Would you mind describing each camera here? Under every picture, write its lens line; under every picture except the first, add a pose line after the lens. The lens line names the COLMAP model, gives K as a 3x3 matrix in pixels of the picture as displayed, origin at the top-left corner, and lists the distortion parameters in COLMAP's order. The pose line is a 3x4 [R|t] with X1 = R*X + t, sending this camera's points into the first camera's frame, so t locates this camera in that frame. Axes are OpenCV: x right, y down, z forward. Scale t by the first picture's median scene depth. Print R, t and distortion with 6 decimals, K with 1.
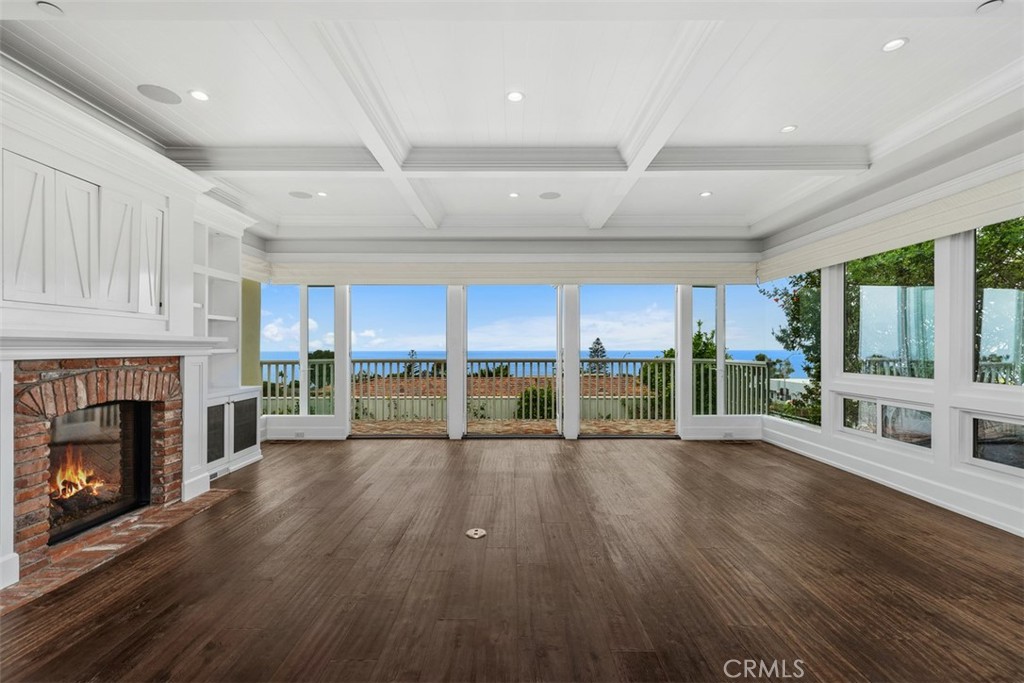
lens RADIAL K [[466.5, 0, 509.4], [0, 466.5, 343.8], [0, 0, 1]] dist [0.007681, -0.000084]
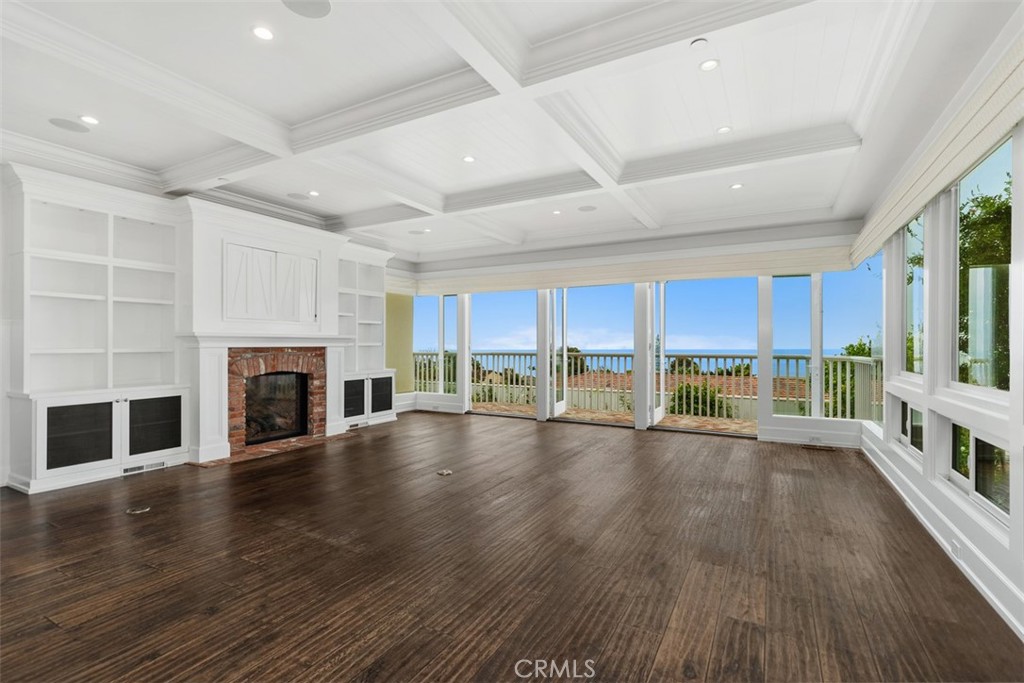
lens RADIAL K [[470.4, 0, 514.0], [0, 470.4, 338.6], [0, 0, 1]] dist [0.000522, -0.000080]
pose [[0.879482, -0.003699, -0.475917, 0.631756], [0.002404, 0.999992, -0.003329, 0.003977], [0.475925, 0.001784, 0.879484, -0.124336]]
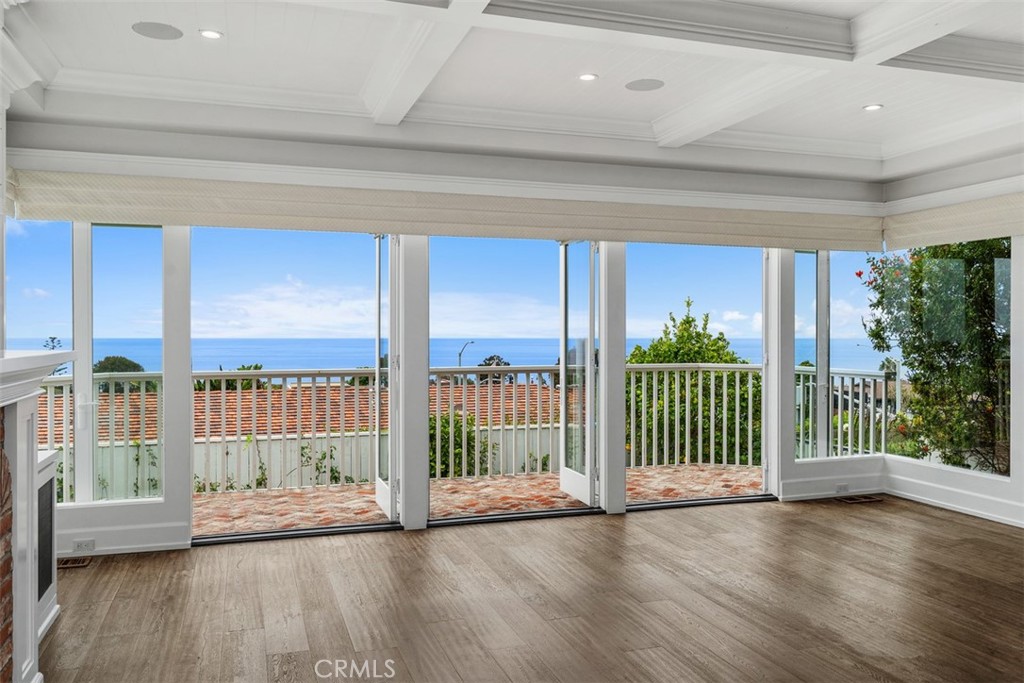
lens RADIAL K [[797.8, 0, 508.0], [0, 797.8, 331.3], [0, 0, 1]] dist [0.001827, 0.000233]
pose [[0.948667, 0.000316, 0.316278, -0.490033], [-0.003263, 0.999956, 0.008789, -0.042000], [-0.316261, -0.009370, 0.948626, 0.195361]]
